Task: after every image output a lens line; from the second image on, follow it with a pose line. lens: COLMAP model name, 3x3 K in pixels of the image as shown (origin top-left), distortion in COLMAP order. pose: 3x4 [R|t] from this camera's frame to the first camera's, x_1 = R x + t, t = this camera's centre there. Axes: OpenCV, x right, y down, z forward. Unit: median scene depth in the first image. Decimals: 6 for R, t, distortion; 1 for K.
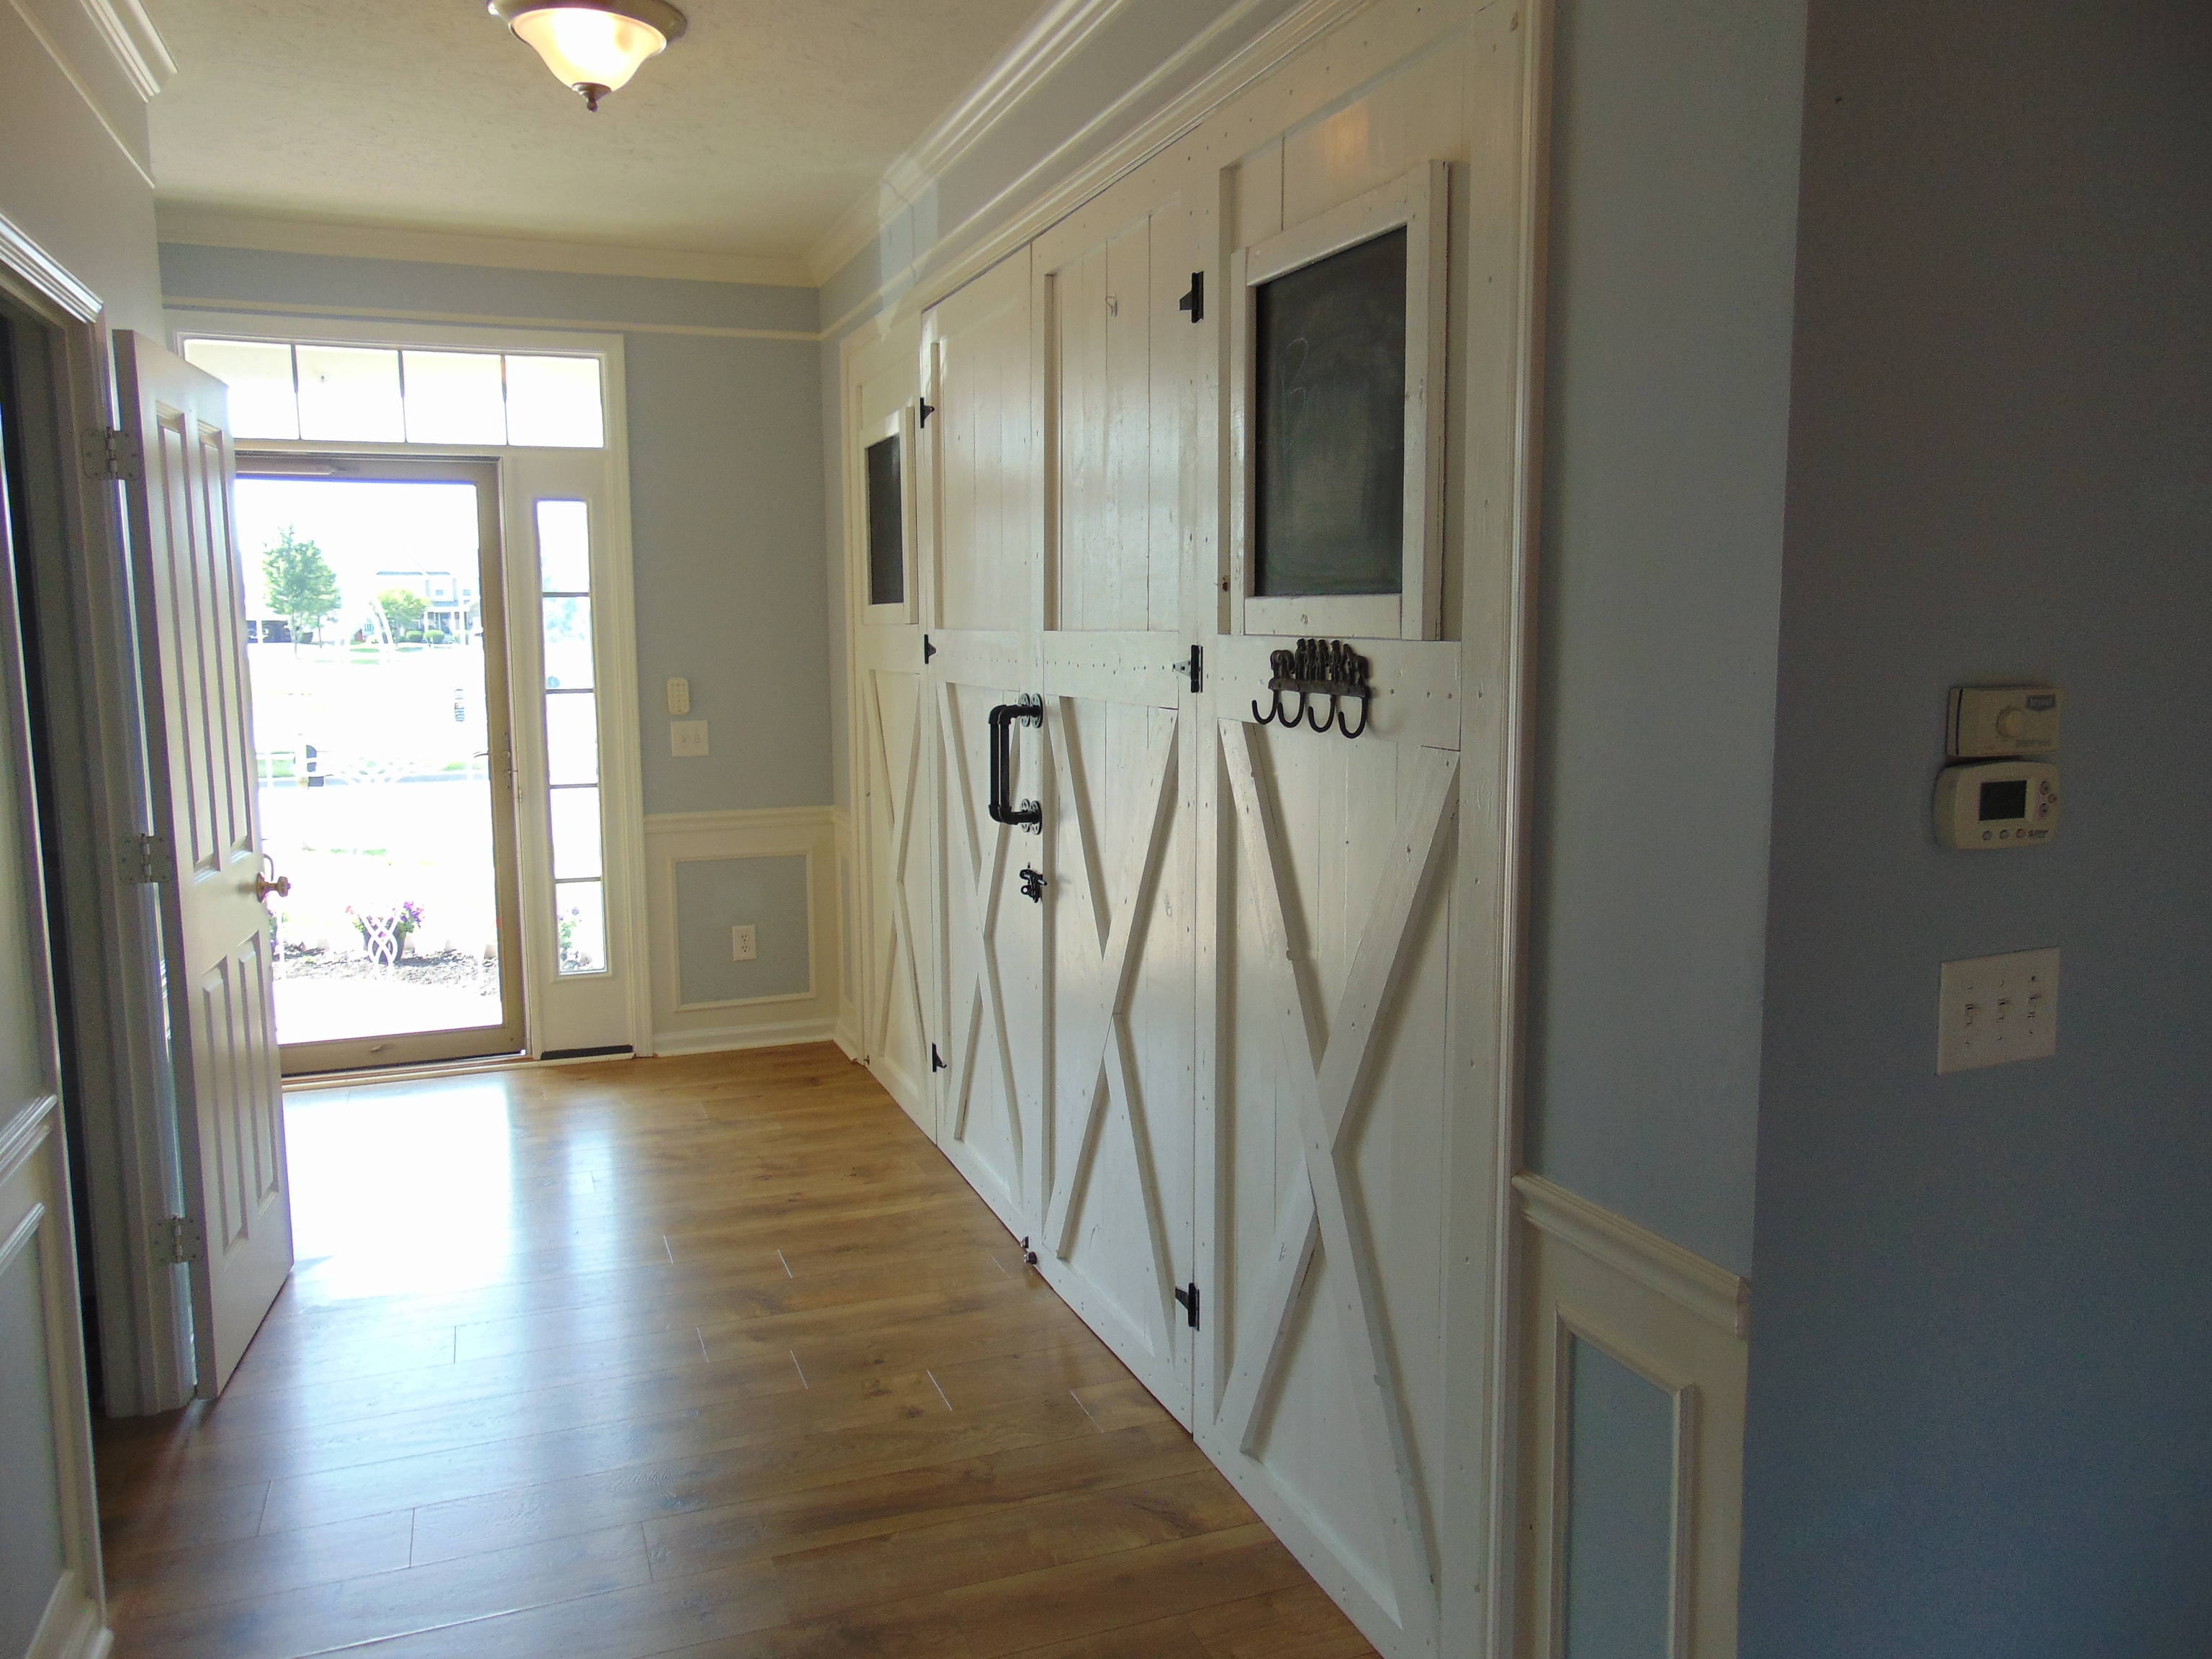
lens RADIAL K [[1657.3, 0, 1109.0], [0, 1657.3, 825.8], [0, 0, 1]] dist [-0.031360, 0.044166]
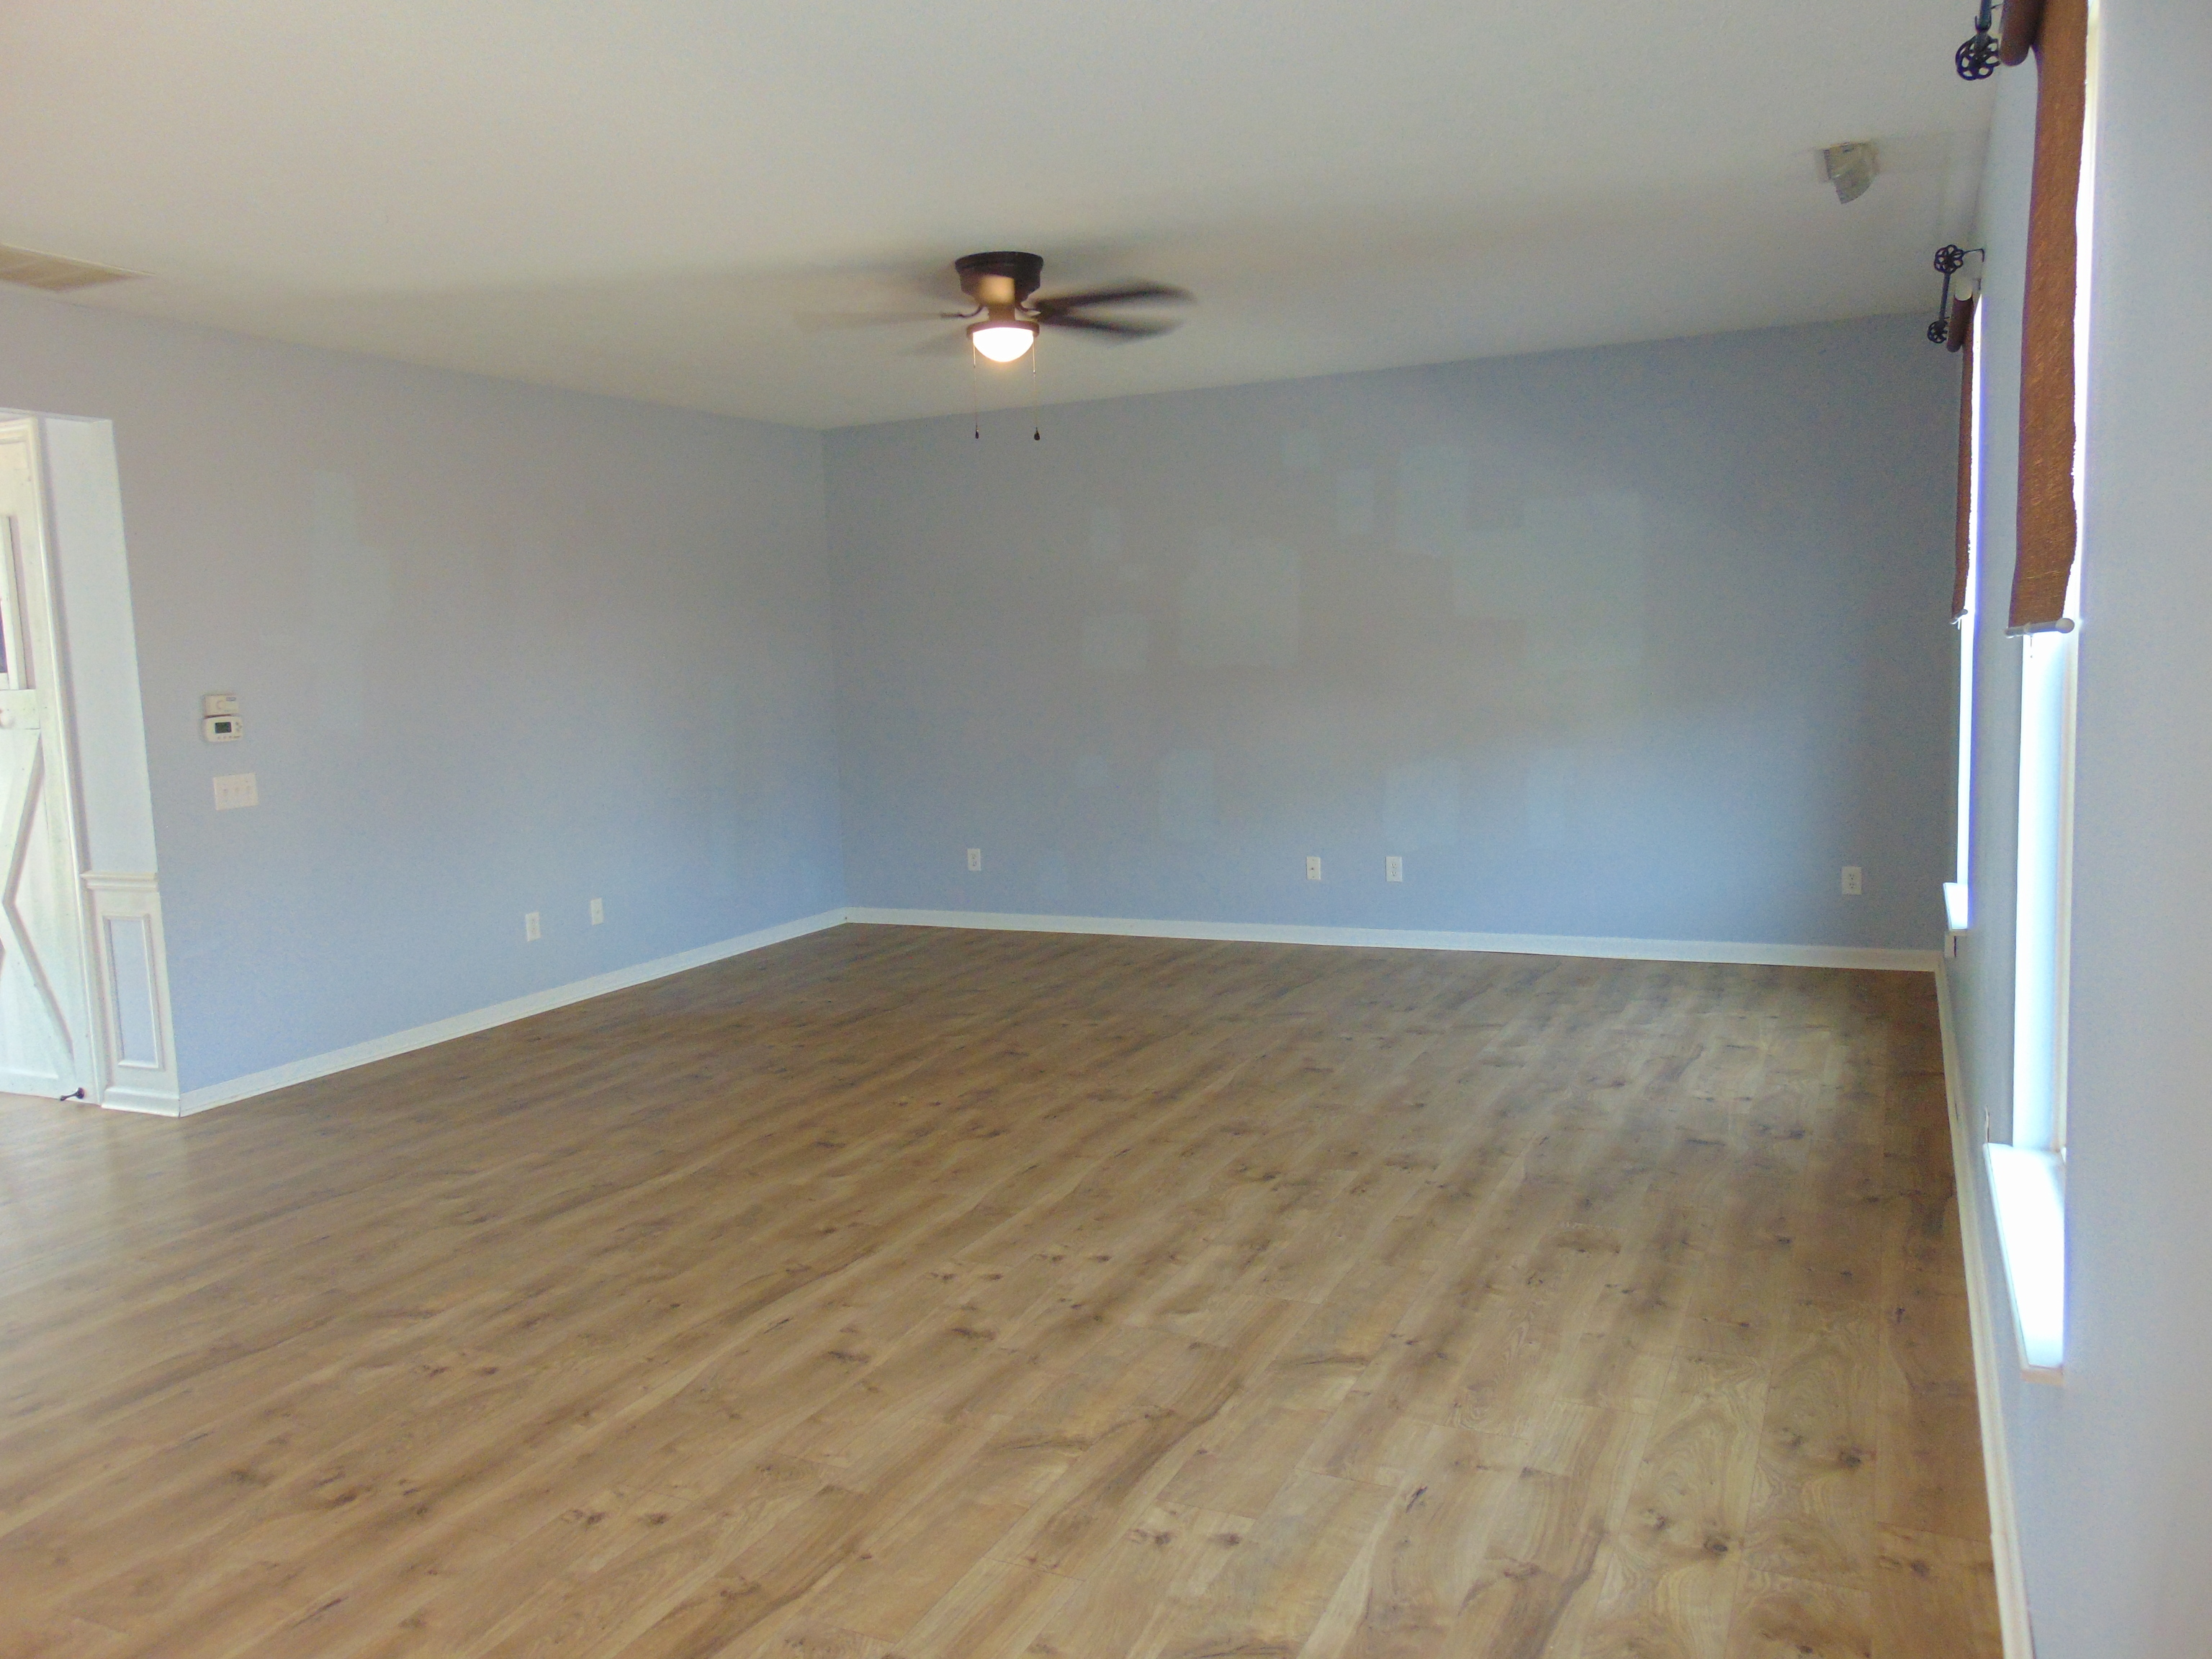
lens RADIAL K [[1657.3, 0, 1109.2], [0, 1657.3, 829.0], [0, 0, 1]] dist [-0.031360, 0.044166]
pose [[0.718115, -0.092612, 0.689735, -0.451119], [0.116470, 0.993121, 0.012087, 0.318462], [-0.686109, 0.071654, 0.723961, -2.369500]]
